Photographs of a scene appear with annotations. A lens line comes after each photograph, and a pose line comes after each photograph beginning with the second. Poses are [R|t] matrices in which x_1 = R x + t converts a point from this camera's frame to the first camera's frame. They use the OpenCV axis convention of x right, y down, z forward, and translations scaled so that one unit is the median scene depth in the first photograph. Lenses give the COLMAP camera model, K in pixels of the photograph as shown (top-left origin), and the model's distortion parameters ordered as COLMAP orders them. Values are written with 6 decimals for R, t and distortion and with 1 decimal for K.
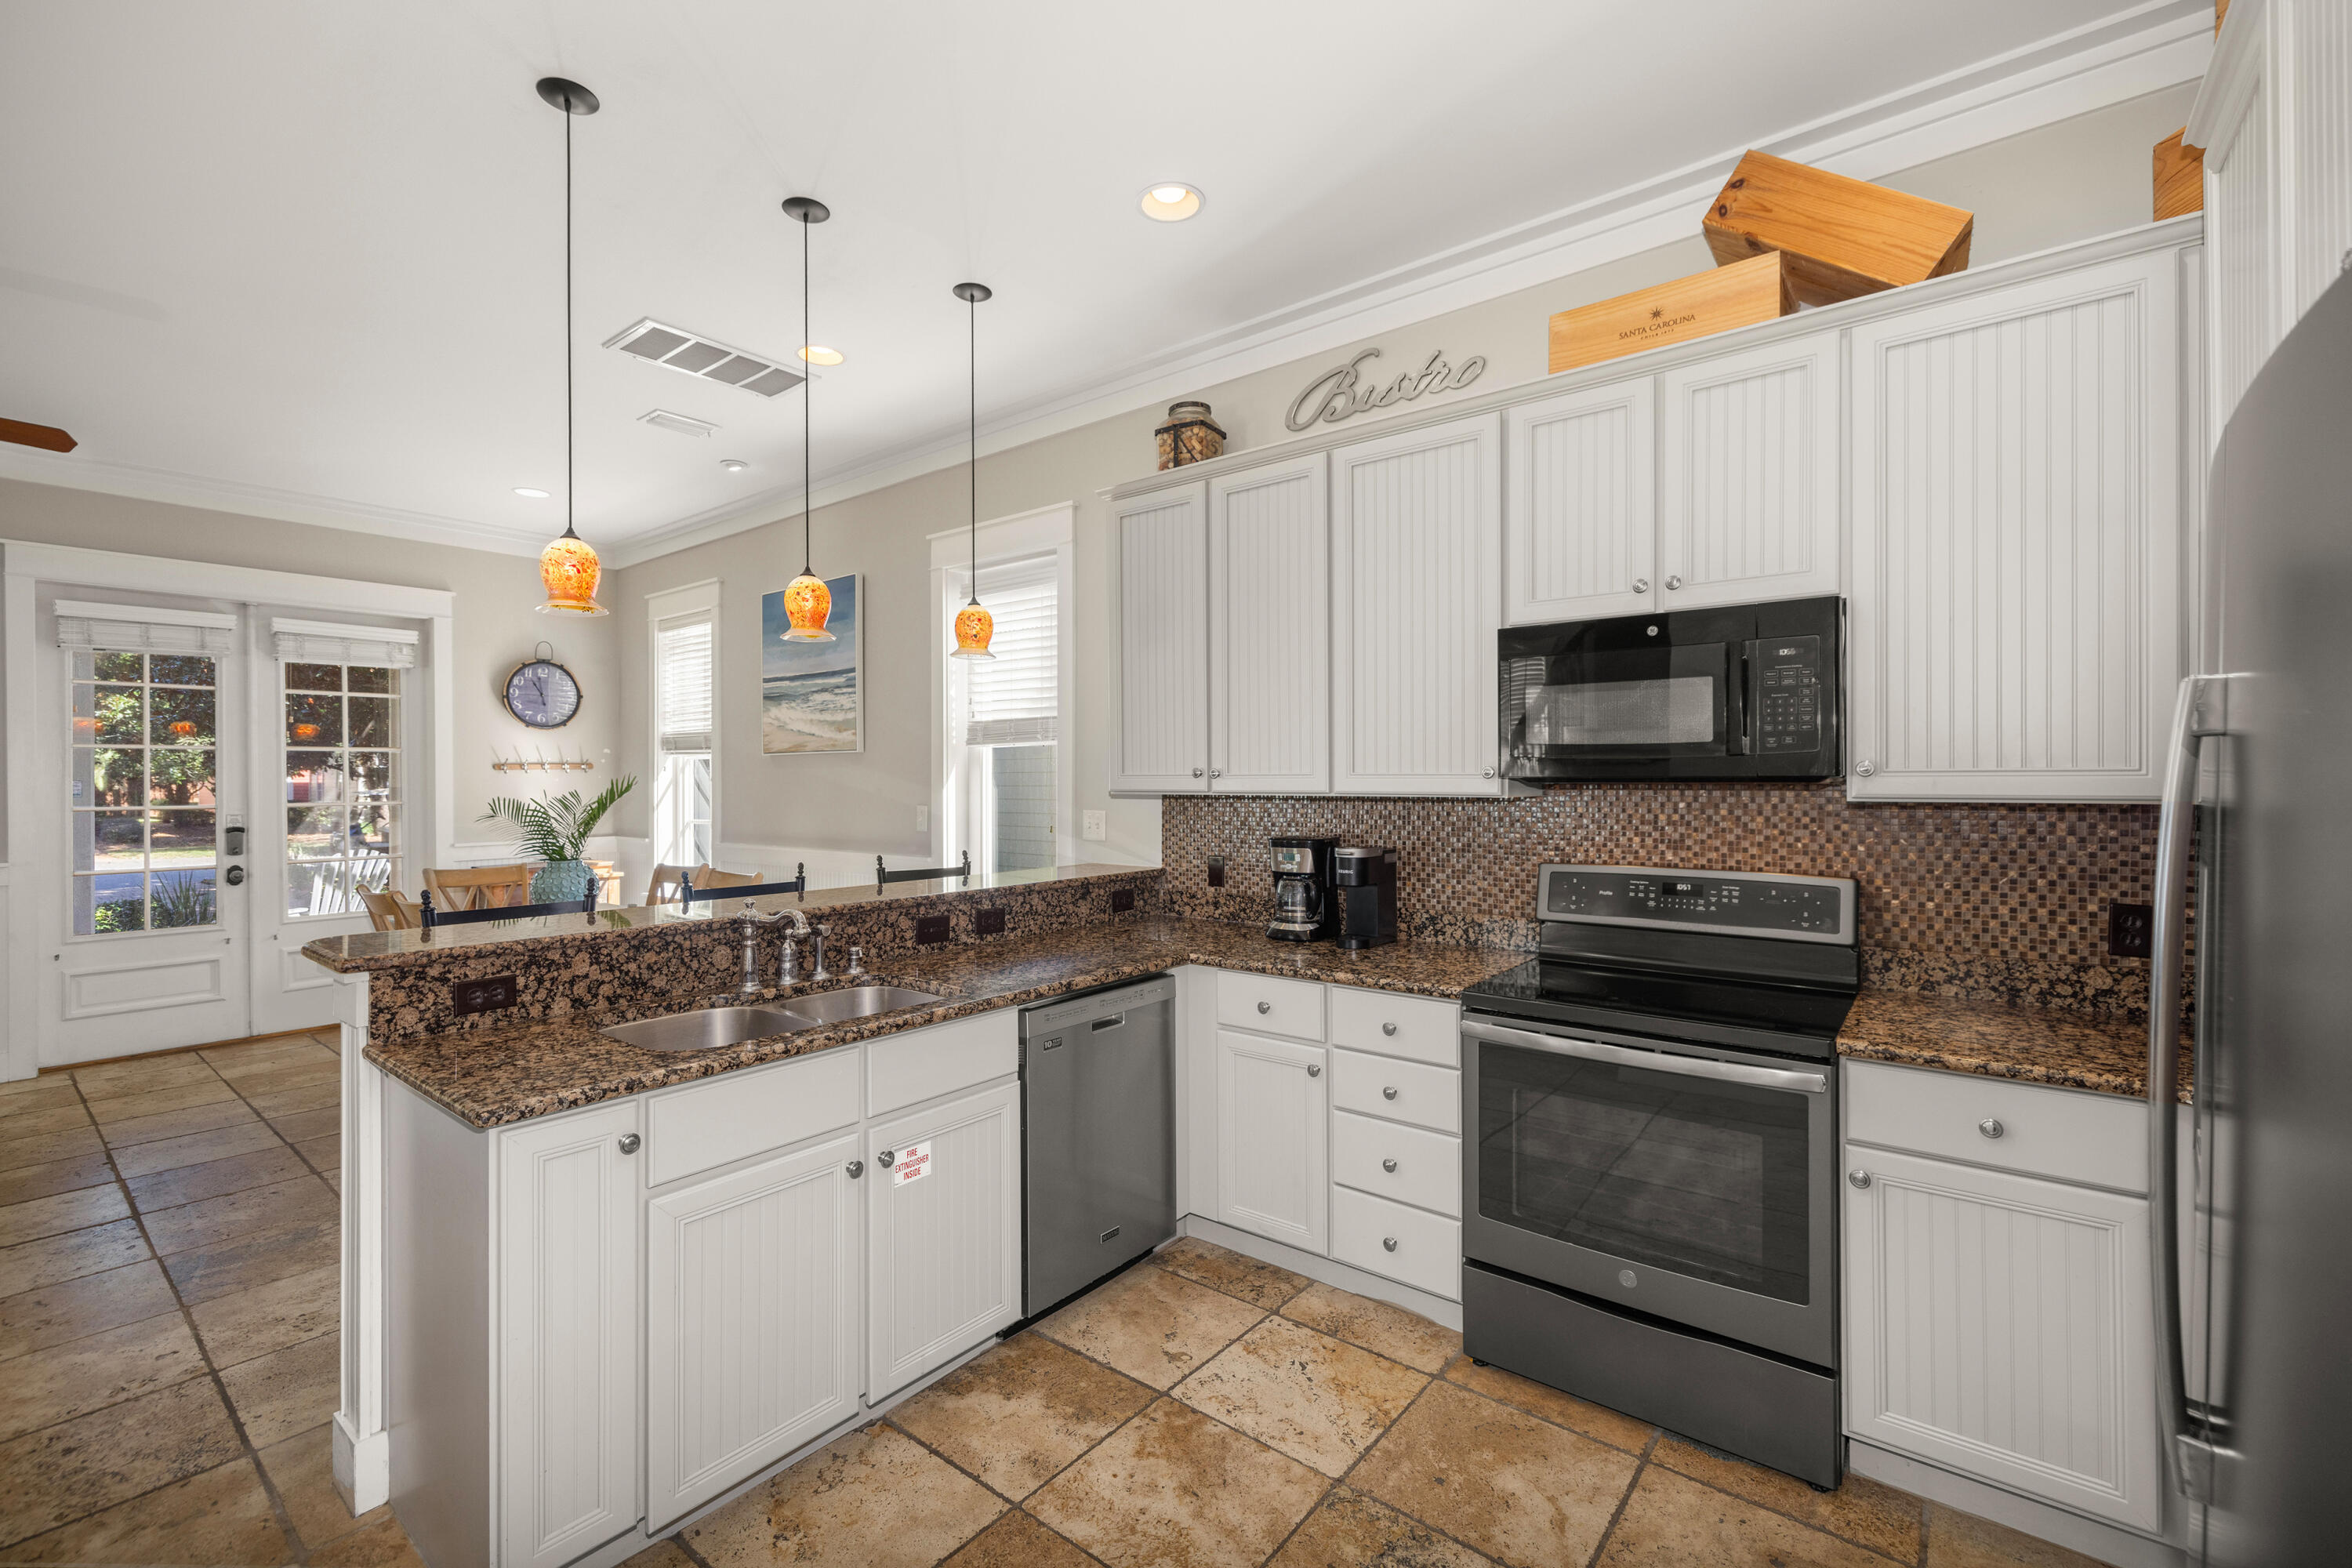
lens RADIAL K [[1007.6, 0, 1176.6], [0, 1007.6, 782.7], [0, 0, 1]] dist [0.002578, -0.000491]
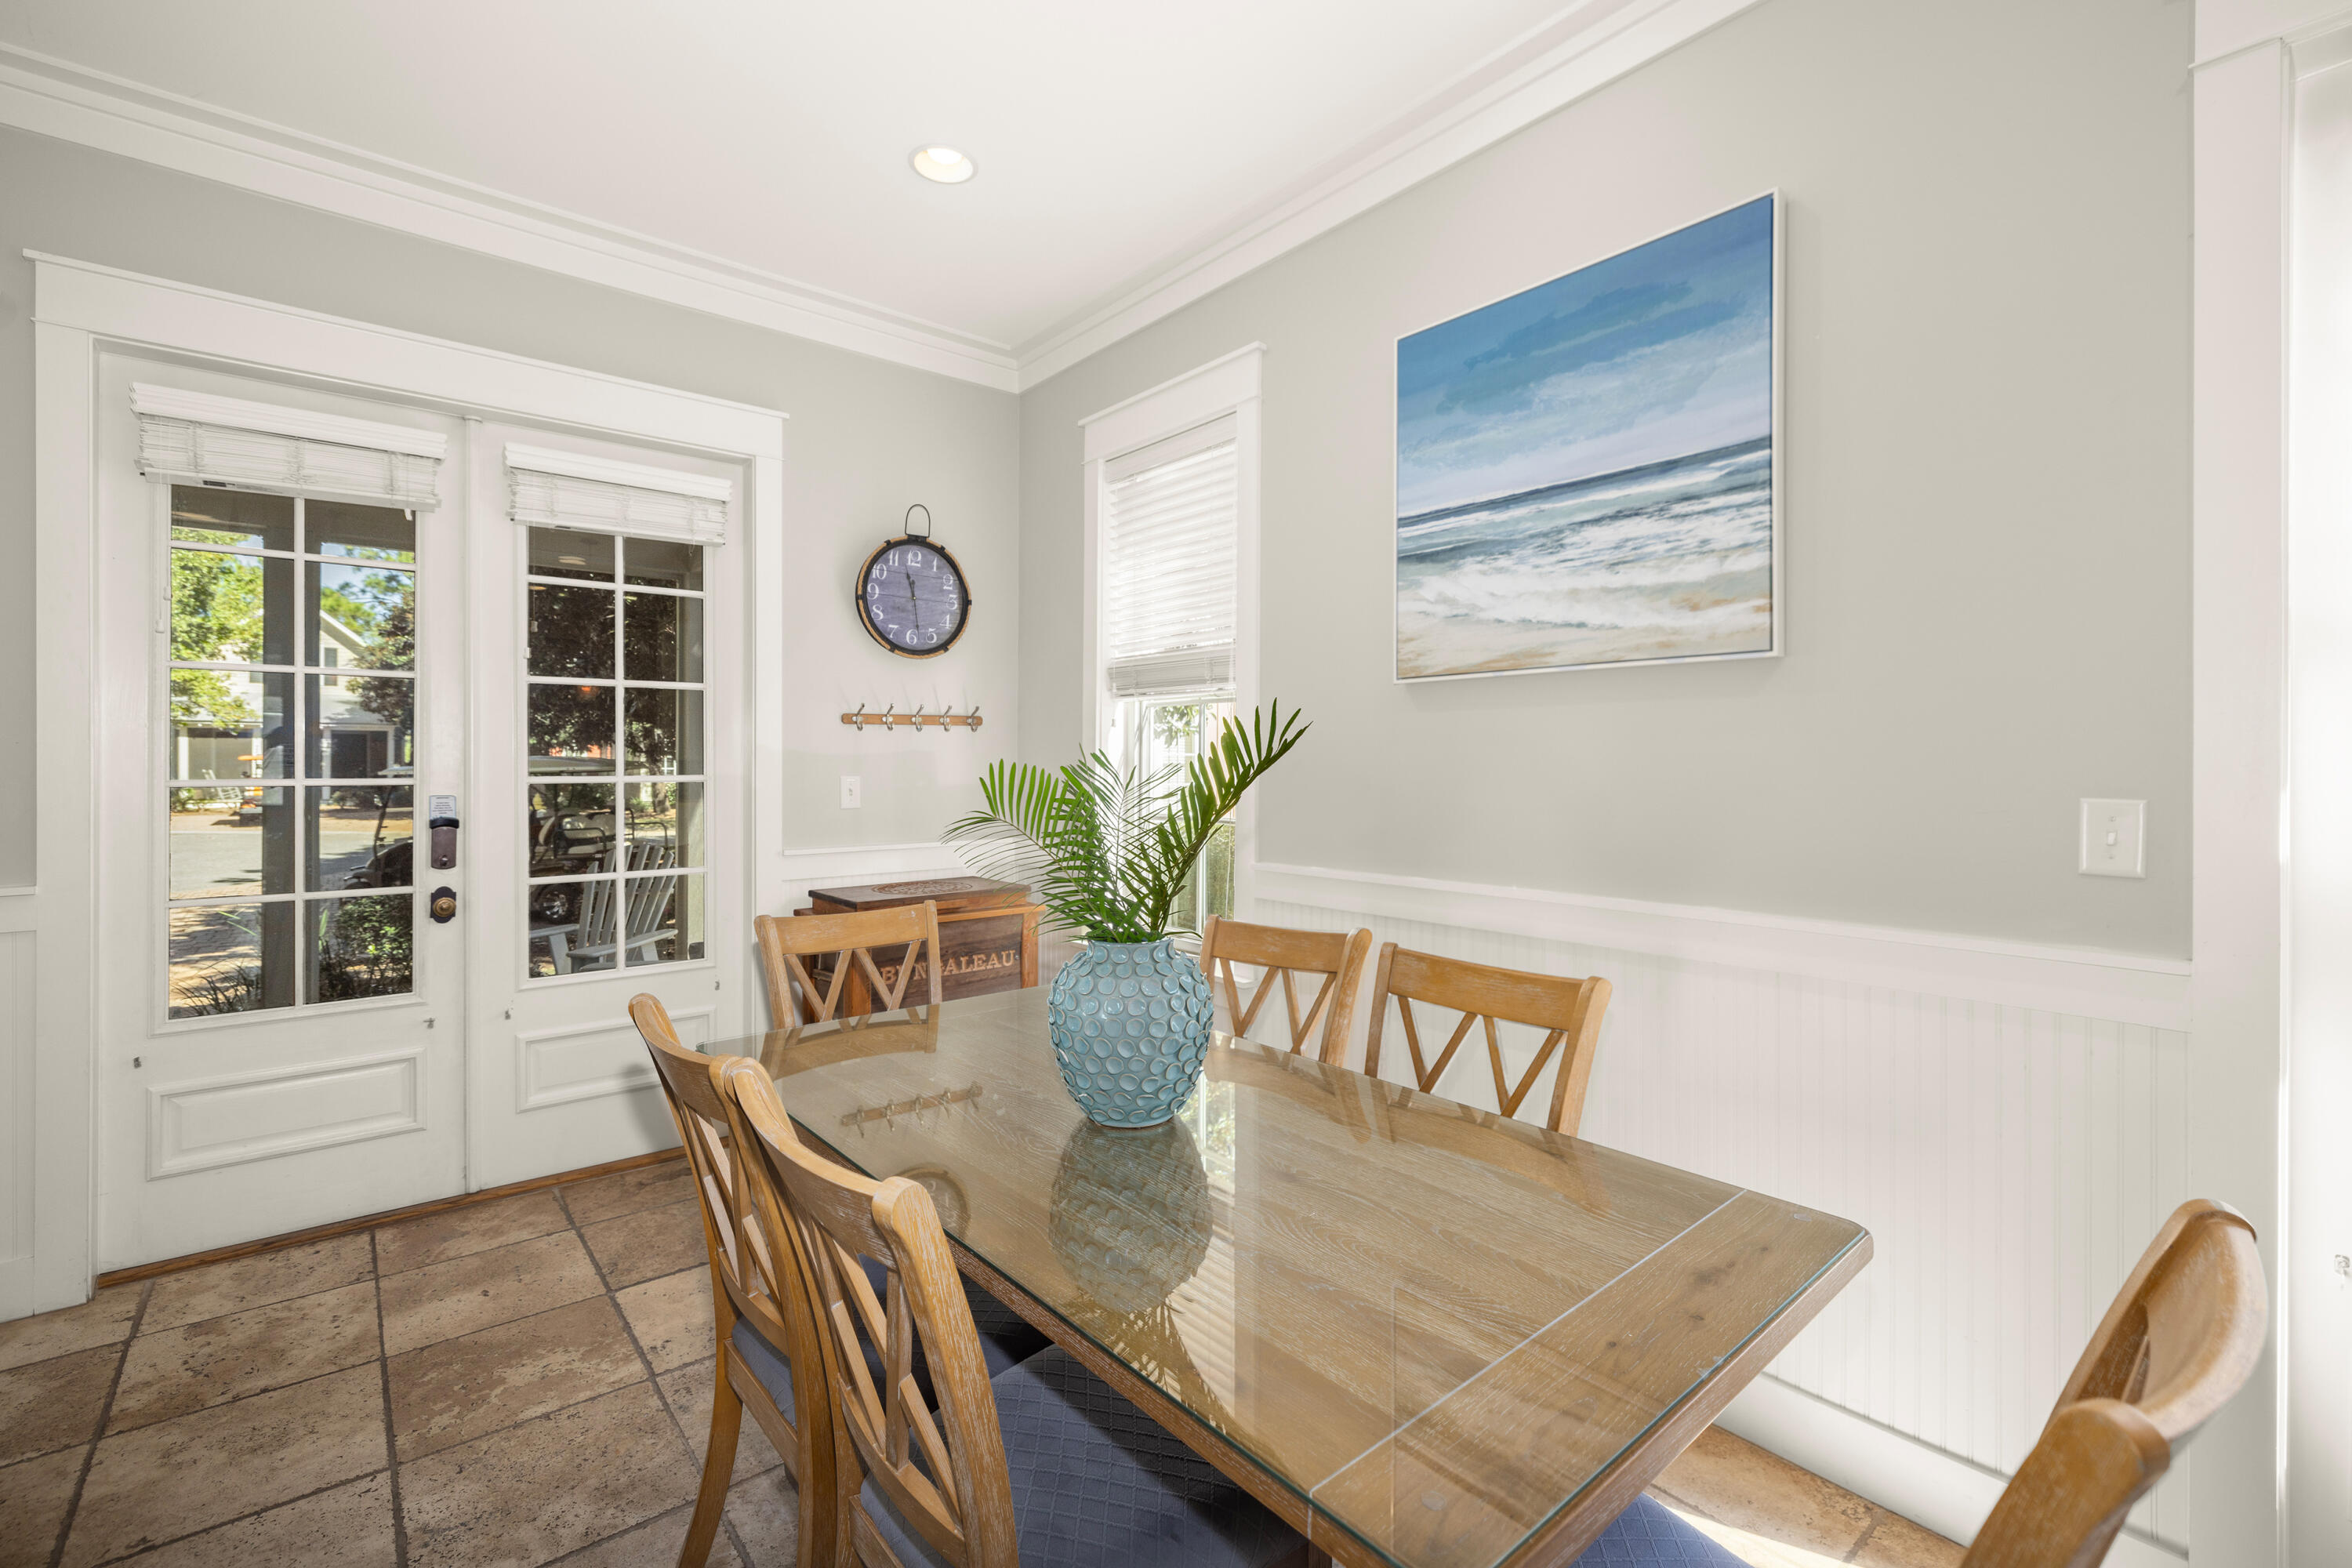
lens RADIAL K [[1007.6, 0, 1168.4], [0, 1007.6, 766.4], [0, 0, 1]] dist [0.002578, -0.000491]
pose [[0.980233, 0.007313, -0.197712, -0.426483], [-0.007532, 0.999972, -0.000356, 0.012484], [0.197703, 0.001838, 0.980260, 0.527077]]
